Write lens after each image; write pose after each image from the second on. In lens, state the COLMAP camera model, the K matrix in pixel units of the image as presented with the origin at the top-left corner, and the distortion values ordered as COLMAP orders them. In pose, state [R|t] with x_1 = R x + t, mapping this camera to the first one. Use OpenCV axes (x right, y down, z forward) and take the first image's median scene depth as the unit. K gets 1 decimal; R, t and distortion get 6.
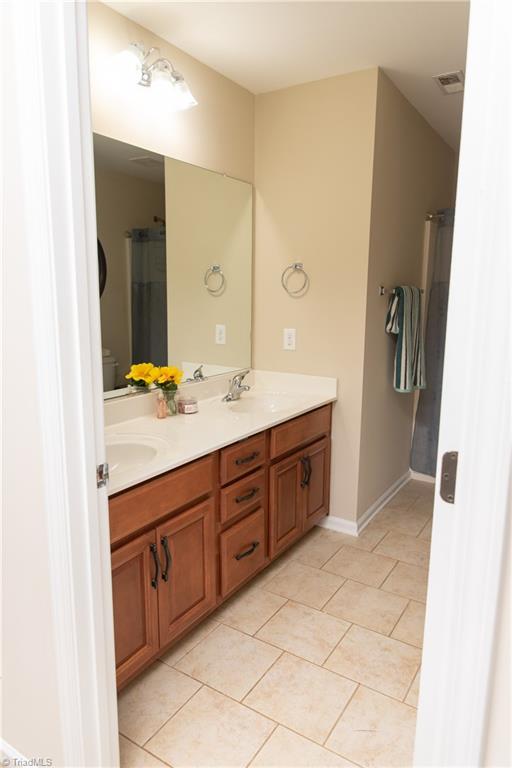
lens RADIAL K [[535.1, 0, 254.1], [0, 535.1, 383.6], [0, 0, 1]] dist [0.005634, -0.002801]
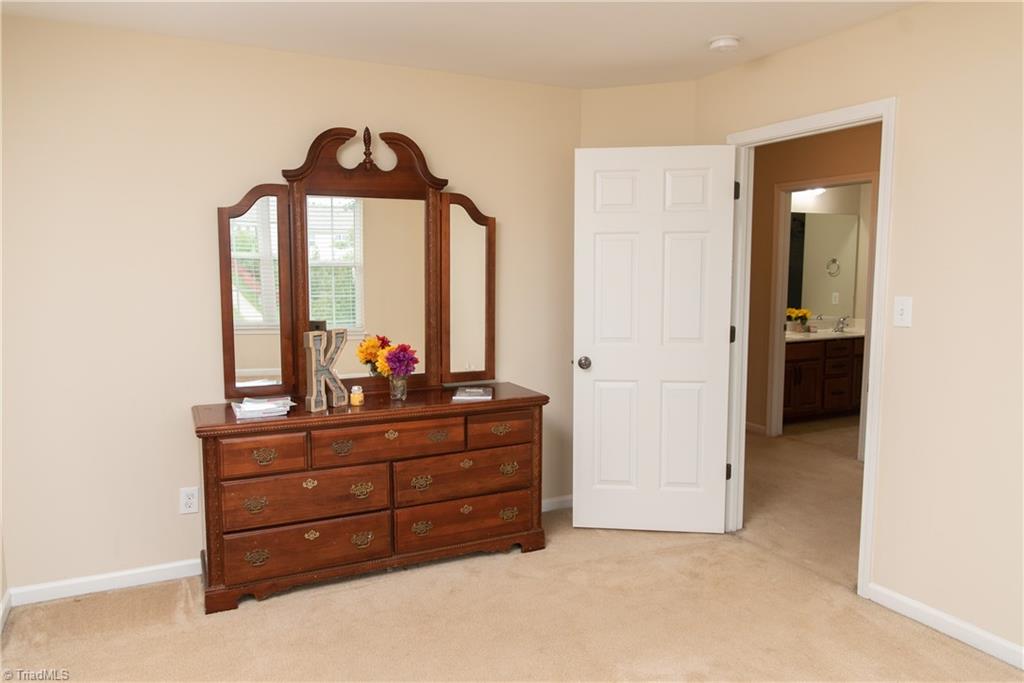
lens RADIAL K [[713.4, 0, 508.6], [0, 713.4, 337.1], [0, 0, 1]] dist [0.005634, -0.002801]
pose [[0.860435, 0.036146, -0.508276, 0.270282], [-0.079150, 0.994855, -0.063239, 0.342359], [0.503375, 0.094643, 0.858869, -1.958668]]
